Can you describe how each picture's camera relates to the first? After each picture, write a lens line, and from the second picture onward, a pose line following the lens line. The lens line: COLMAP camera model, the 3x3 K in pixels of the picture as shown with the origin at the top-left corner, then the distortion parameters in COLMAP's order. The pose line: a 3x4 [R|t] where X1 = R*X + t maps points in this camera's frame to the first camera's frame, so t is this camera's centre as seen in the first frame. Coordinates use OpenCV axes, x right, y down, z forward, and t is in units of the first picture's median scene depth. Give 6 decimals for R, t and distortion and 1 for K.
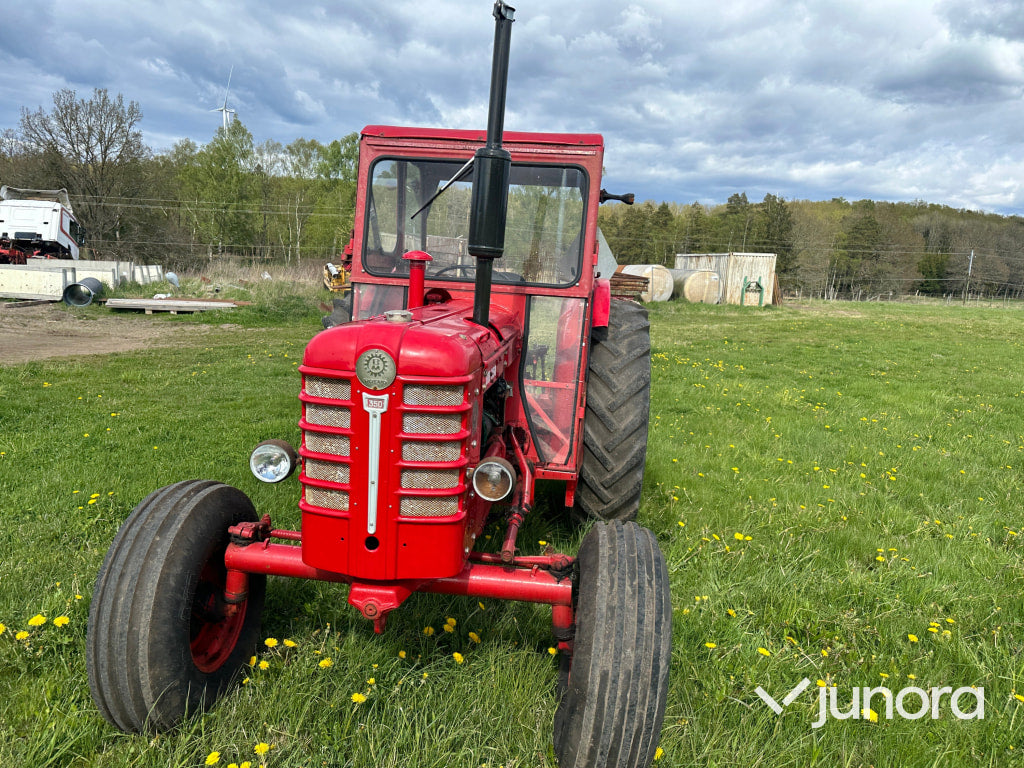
lens RADIAL K [[733.9, 0, 529.4], [0, 733.9, 380.5], [0, 0, 1]] dist [0.040617, -0.047431]
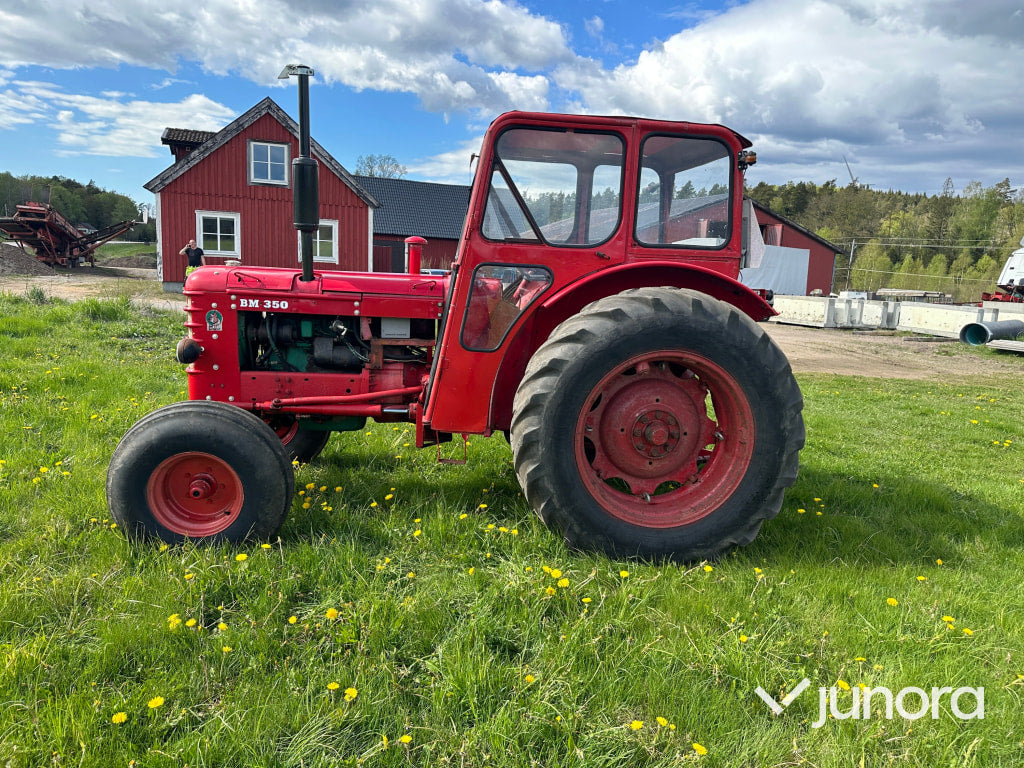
lens RADIAL K [[738.8, 0, 509.3], [0, 738.8, 374.0], [0, 0, 1]] dist [0.038900, -0.045091]
pose [[0.189676, 0.102987, -0.976431, 0.257082], [-0.189731, 0.979584, 0.066464, -0.010565], [0.963341, 0.172652, 0.205343, 0.193276]]
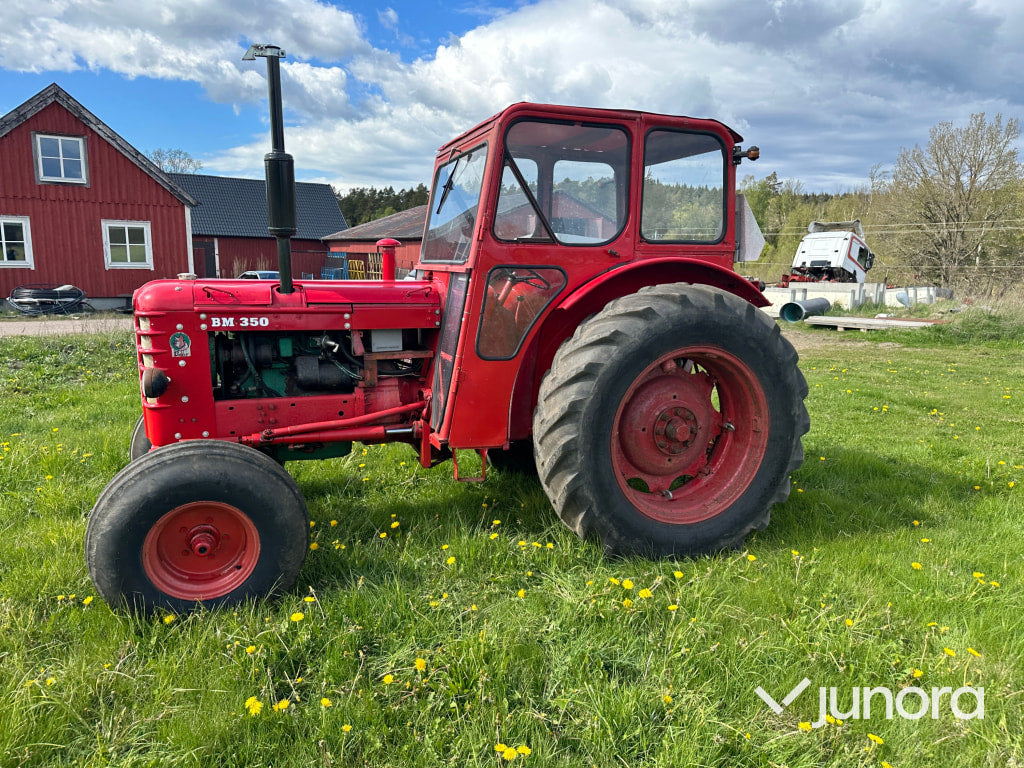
lens RADIAL K [[741.0, 0, 512.0], [0, 741.0, 384.0], [0, 0, 1]] dist [0.038902, -0.048680]
pose [[0.430632, 0.095980, -0.897410, 0.225291], [-0.129761, 0.990583, 0.043678, -0.003143], [0.893151, 0.097640, 0.439031, 0.137311]]
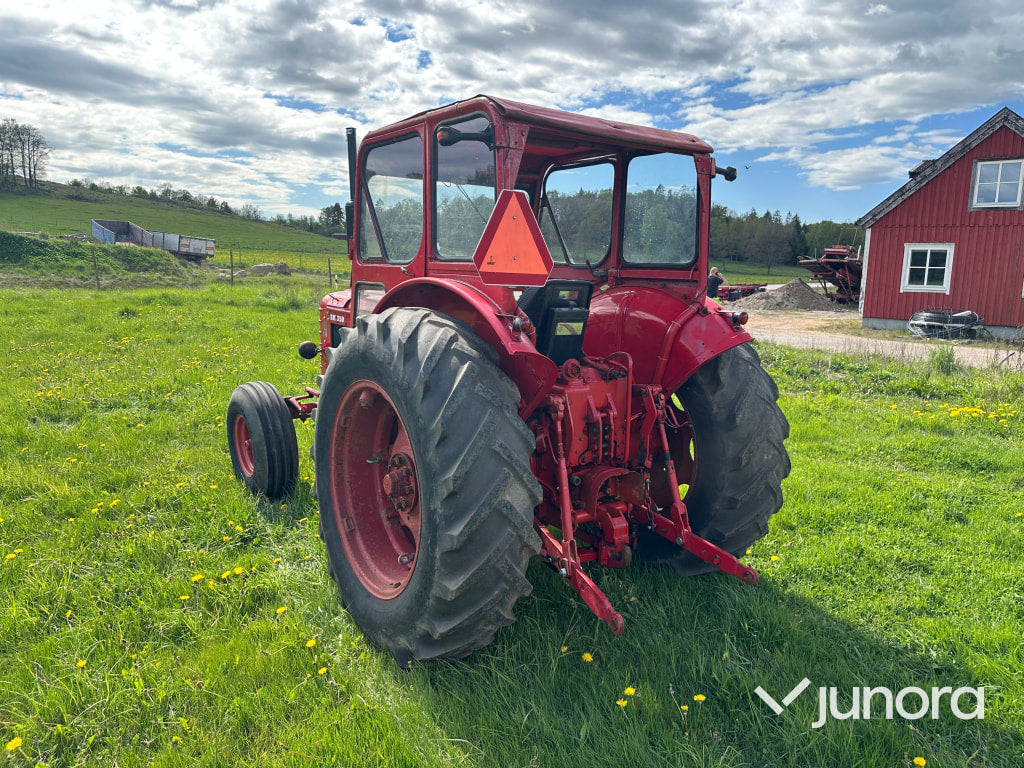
lens RADIAL K [[728.4, 0, 528.7], [0, 728.4, 385.6], [0, 0, 1]] dist [0.042725, -0.044852]
pose [[-0.760014, 0.028592, -0.649277, 0.136402], [-0.169700, 0.955643, 0.240726, -0.063370], [0.627360, 0.293137, -0.721450, 0.448970]]
